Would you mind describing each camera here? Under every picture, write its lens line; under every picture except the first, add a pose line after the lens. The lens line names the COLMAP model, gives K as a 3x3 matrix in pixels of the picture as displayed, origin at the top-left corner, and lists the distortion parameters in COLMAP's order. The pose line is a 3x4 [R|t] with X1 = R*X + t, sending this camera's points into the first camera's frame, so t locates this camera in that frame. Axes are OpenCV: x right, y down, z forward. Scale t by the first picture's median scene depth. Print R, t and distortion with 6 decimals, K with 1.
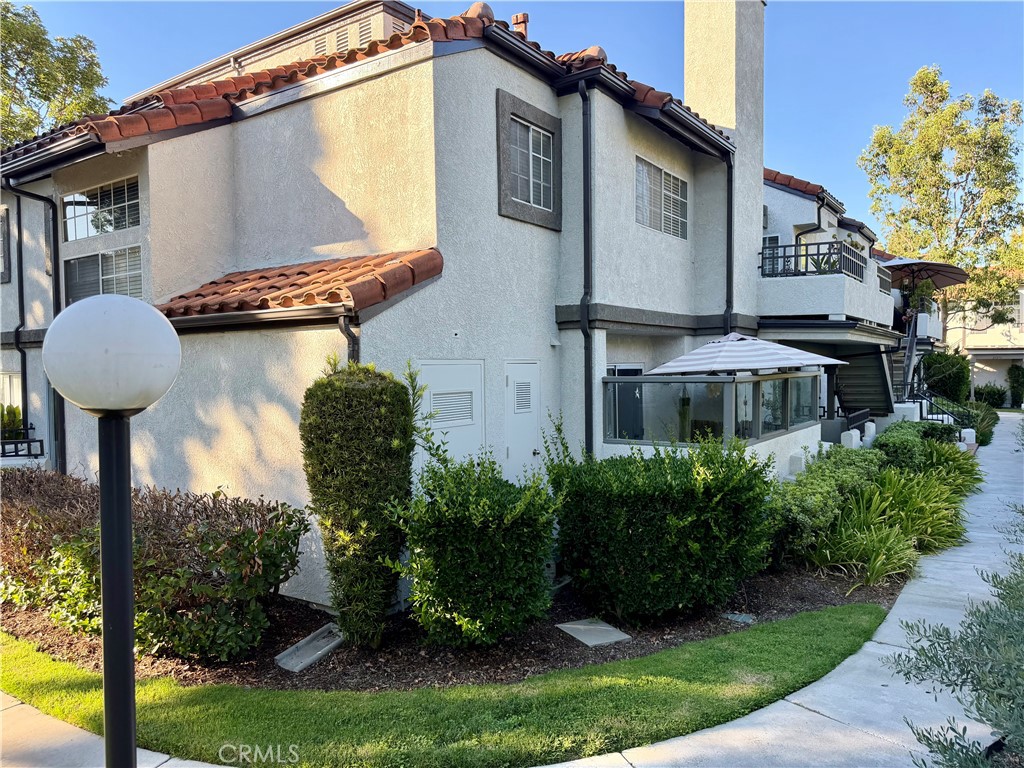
lens RADIAL K [[717.1, 0, 512.0], [0, 717.1, 384.0], [0, 0, 1]] dist [0.004611, -0.004558]
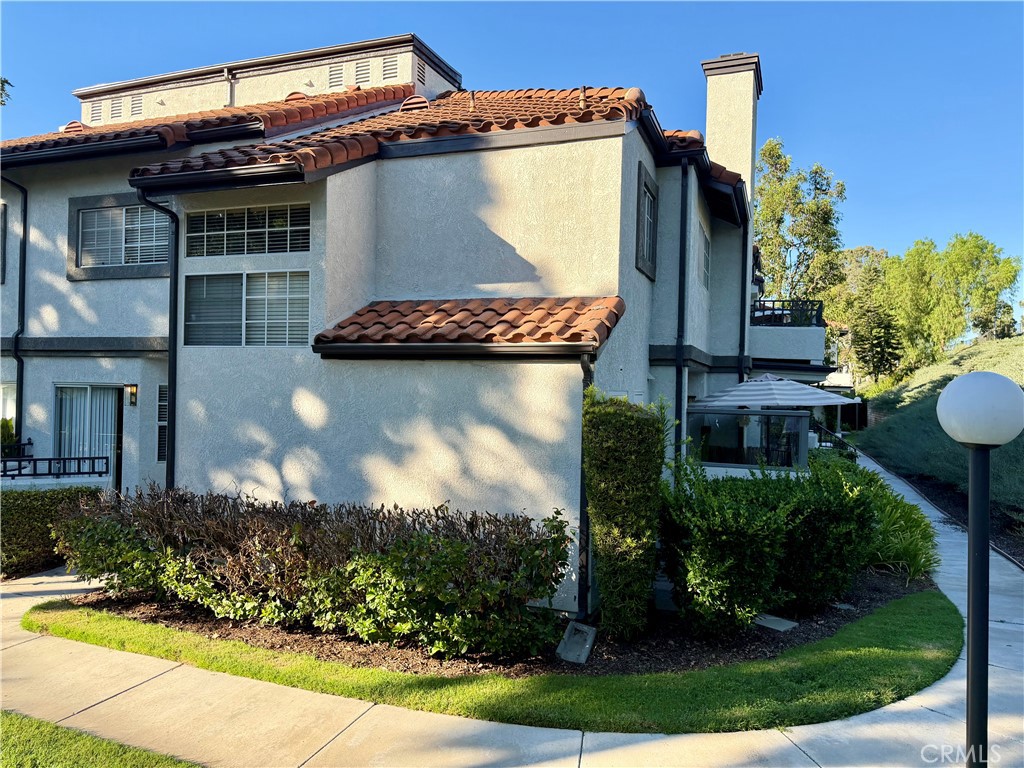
lens RADIAL K [[719.8, 0, 470.1], [0, 719.8, 378.4], [0, 0, 1]] dist [0.076829, -0.105799]
pose [[0.969728, 0.036038, 0.241513, -0.541090], [-0.028080, 0.998946, -0.036312, -0.005566], [-0.242567, 0.028431, 0.969718, -0.070677]]
